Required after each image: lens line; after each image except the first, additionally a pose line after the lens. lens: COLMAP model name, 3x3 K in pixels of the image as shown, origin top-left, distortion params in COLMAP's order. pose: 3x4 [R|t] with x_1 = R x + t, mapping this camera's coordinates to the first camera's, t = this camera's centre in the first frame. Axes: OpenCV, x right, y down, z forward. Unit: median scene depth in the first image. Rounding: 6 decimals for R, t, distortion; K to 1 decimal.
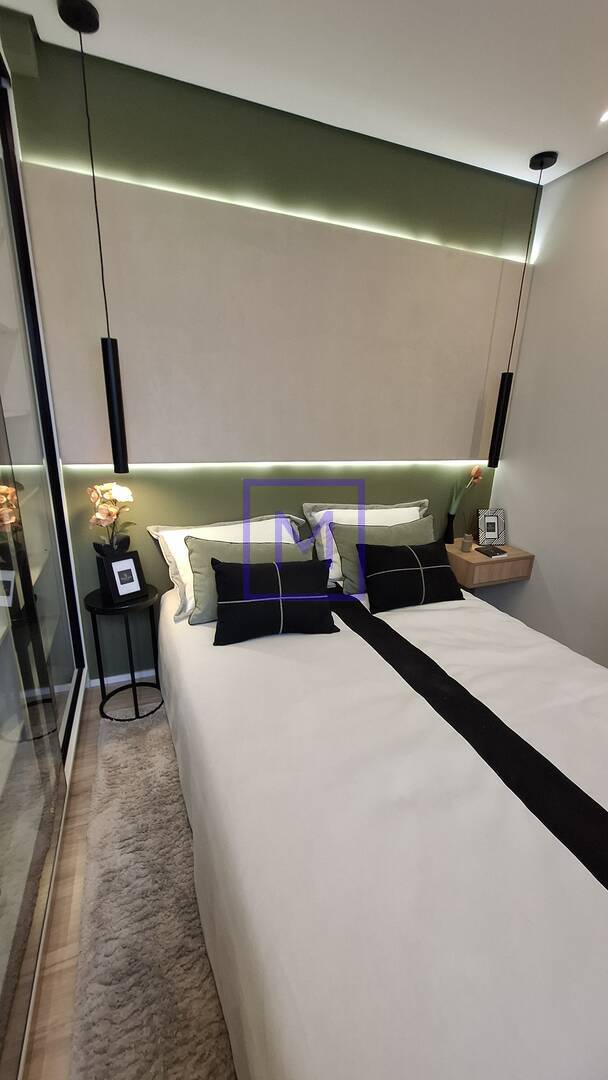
lens RADIAL K [[430.6, 0, 307.6], [0, 430.6, 540.8], [0, 0, 1]] dist [-0.006007, 0.001143]
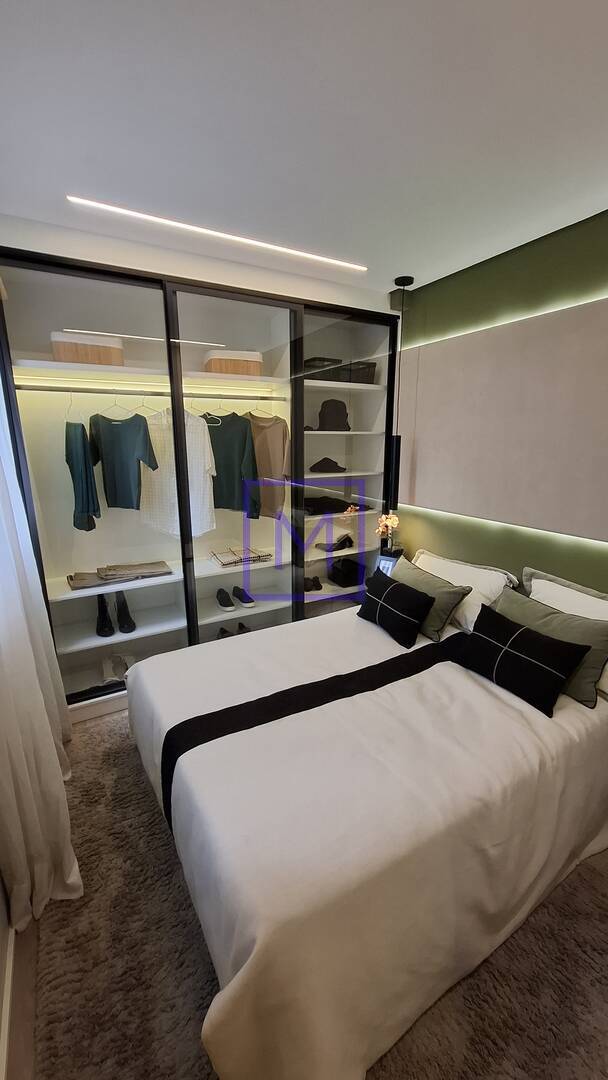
lens RADIAL K [[430.6, 0, 313.5], [0, 430.6, 539.4], [0, 0, 1]] dist [-0.006007, 0.001143]
pose [[0.171423, 0.197282, -0.965243, 1.091399], [-0.296993, 0.944516, 0.140301, -0.175040], [0.939366, 0.262620, 0.220504, 0.342455]]
